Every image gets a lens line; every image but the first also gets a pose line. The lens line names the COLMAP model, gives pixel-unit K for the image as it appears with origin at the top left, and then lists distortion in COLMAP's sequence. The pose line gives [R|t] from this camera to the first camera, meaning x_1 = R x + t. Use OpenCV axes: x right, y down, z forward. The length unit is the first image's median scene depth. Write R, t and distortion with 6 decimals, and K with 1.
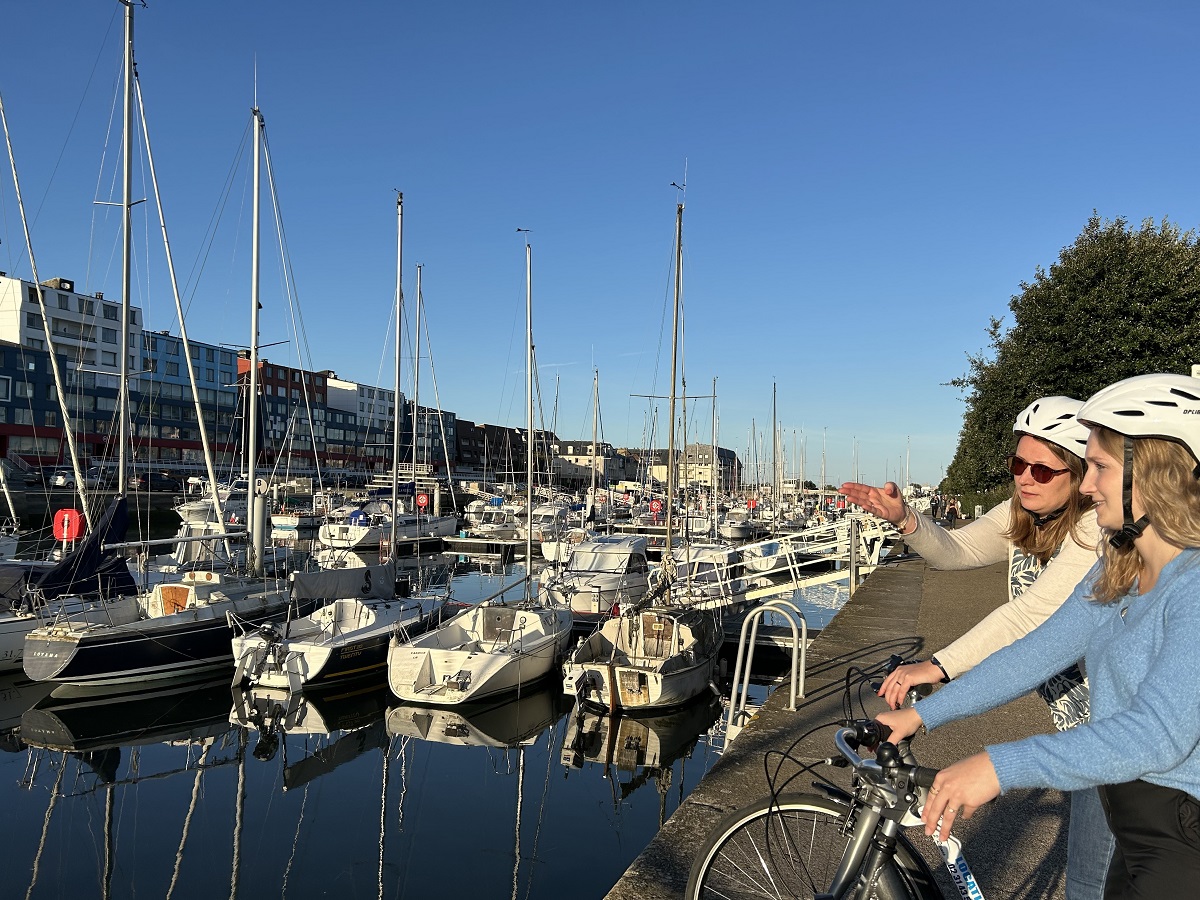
lens RADIAL K [[907.5, 0, 600.1], [0, 907.5, 468.4], [0, 0, 1]] dist [0.025505, 0.000095]
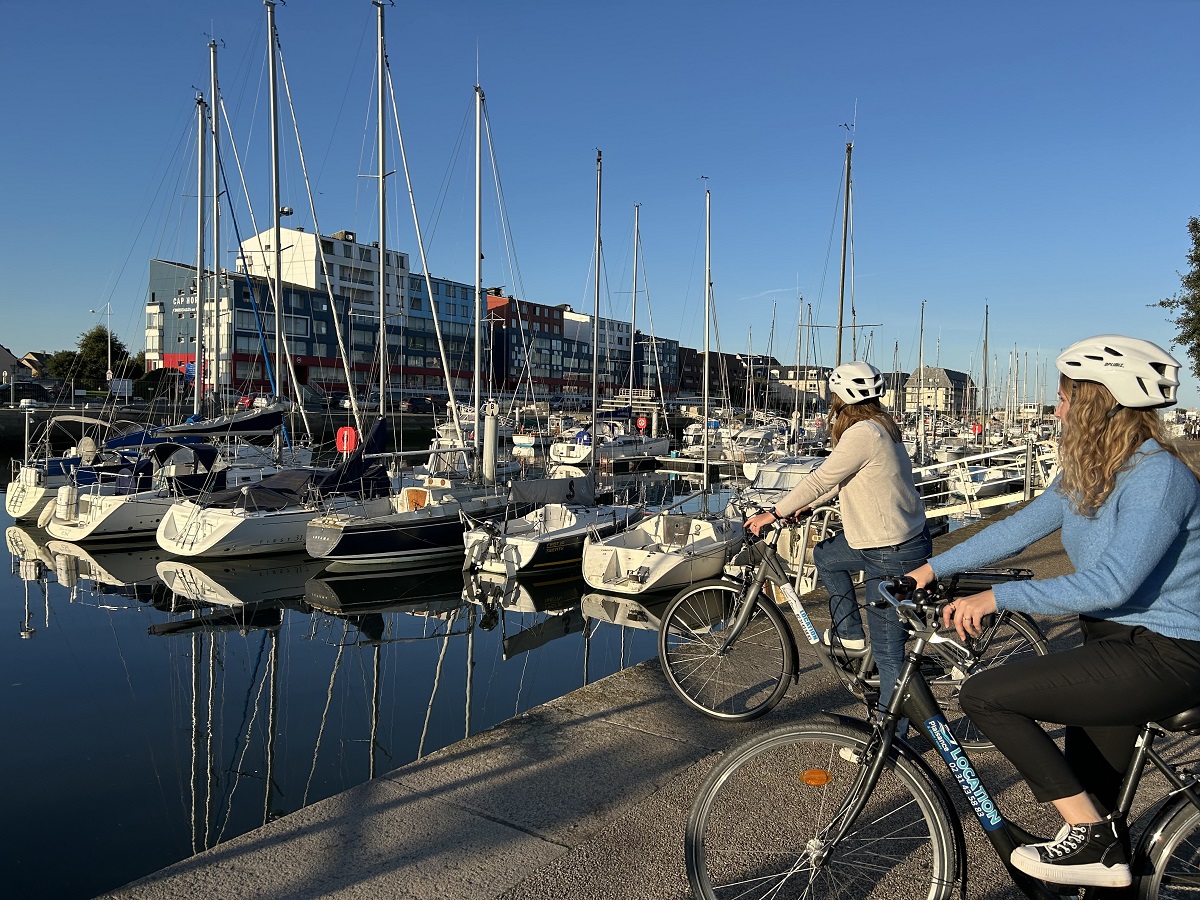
lens RADIAL K [[909.9, 0, 600.0], [0, 909.9, 450.0], [0, 0, 1]] dist [0.212208, -0.409747]
pose [[0.961076, 0.016000, -0.275821, 0.095852], [0.001397, 0.998028, 0.062762, -0.002292], [0.276282, -0.060705, 0.959158, -0.112555]]
